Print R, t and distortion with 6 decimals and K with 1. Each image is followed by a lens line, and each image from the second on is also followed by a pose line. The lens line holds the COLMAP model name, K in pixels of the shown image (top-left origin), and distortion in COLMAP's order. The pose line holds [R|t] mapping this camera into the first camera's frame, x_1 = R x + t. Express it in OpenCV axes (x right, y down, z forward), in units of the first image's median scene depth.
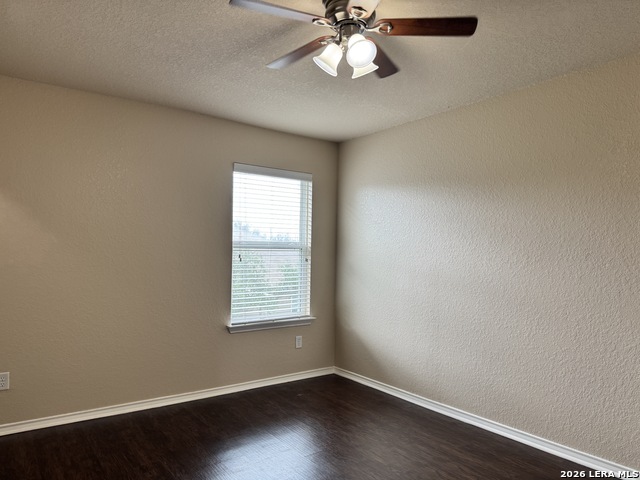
lens RADIAL K [[453.7, 0, 320.0], [0, 453.7, 240.0], [0, 0, 1]] dist [0.063347, -0.070328]
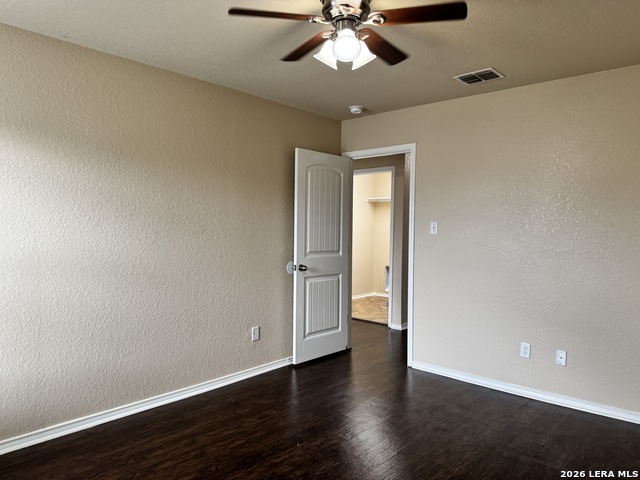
lens RADIAL K [[453.7, 0, 320.0], [0, 453.7, 240.0], [0, 0, 1]] dist [0.063347, -0.070328]
pose [[-0.186763, -0.046342, 0.981311, -0.665634], [-0.035358, 0.998557, 0.040427, -0.000565], [-0.981768, -0.027147, -0.188132, 0.853310]]
